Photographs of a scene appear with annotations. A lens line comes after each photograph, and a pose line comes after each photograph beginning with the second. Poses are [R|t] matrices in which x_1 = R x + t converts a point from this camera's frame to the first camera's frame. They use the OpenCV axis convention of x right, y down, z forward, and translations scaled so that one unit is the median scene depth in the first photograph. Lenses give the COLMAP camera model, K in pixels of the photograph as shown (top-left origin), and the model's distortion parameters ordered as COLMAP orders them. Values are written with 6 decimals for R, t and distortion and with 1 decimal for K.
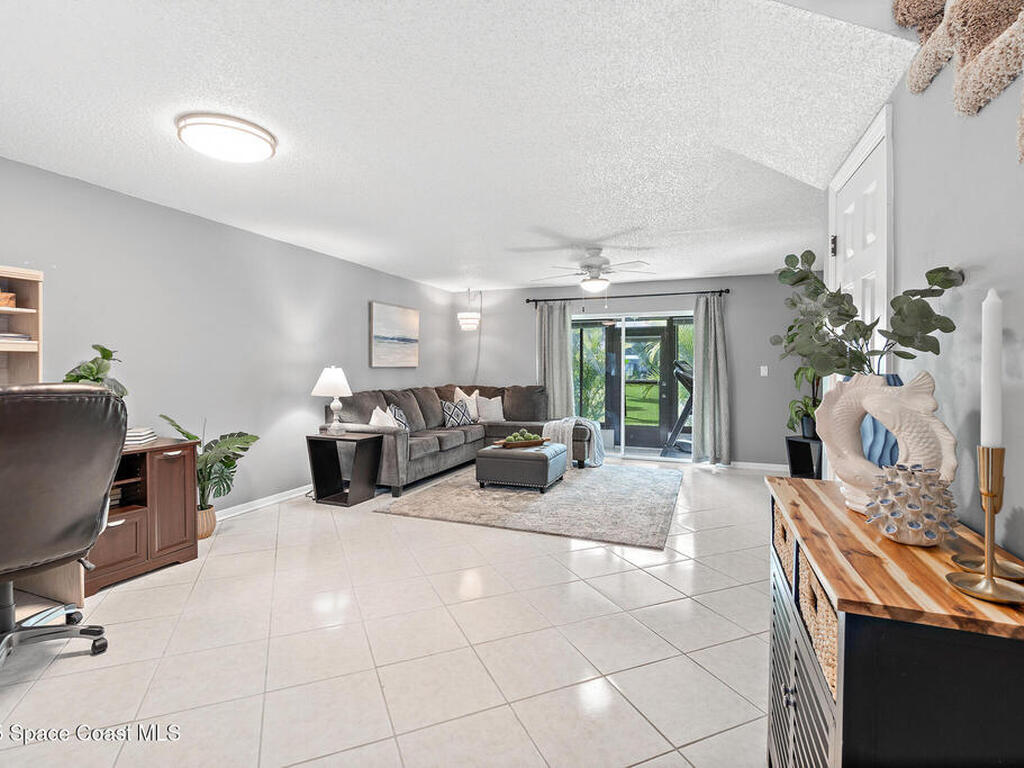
lens RADIAL K [[500.6, 0, 508.7], [0, 500.6, 377.4], [0, 0, 1]] dist [-0.018692, -0.000721]
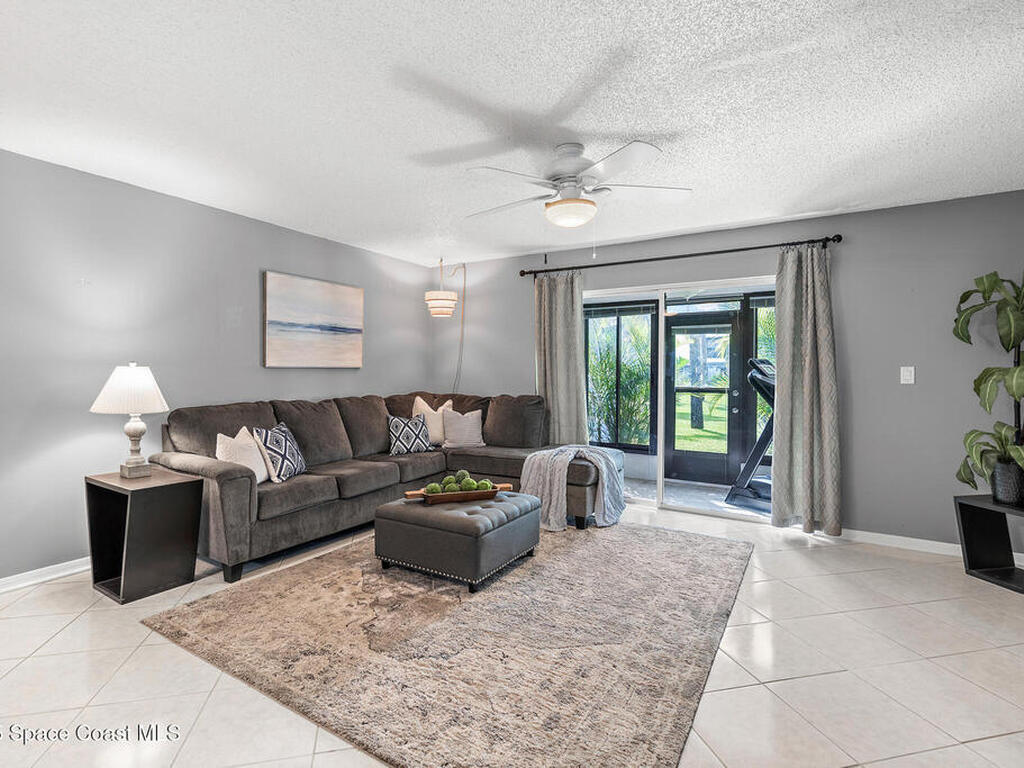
lens RADIAL K [[489.9, 0, 511.1], [0, 489.9, 382.8], [0, 0, 1]] dist [-0.014782, 0.002611]
pose [[0.985457, 0.006373, -0.169806, 0.158876], [-0.005824, 0.999976, 0.003732, -0.003195], [0.169825, -0.002689, 0.985471, 0.371695]]
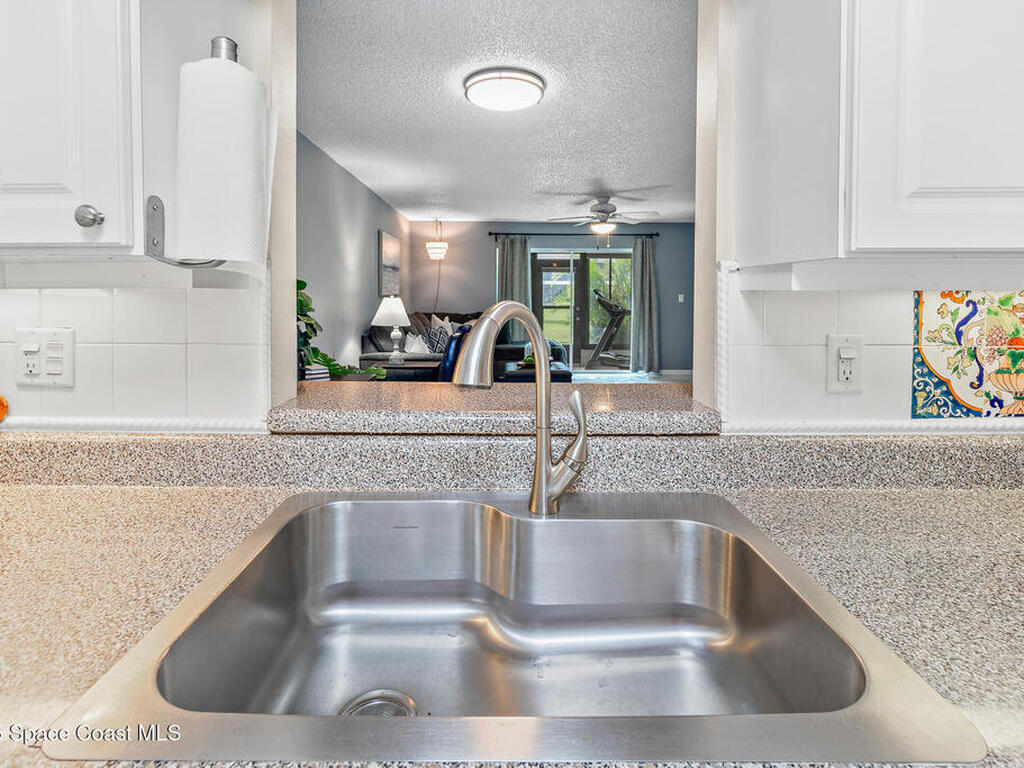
lens RADIAL K [[489.9, 0, 493.8], [0, 489.9, 305.1], [0, 0, 1]] dist [-0.014782, 0.002611]
pose [[0.929778, -0.008459, 0.368022, -0.396343], [0.004985, 0.999934, 0.010390, -0.009970], [-0.368086, -0.007826, 0.929759, 0.006327]]
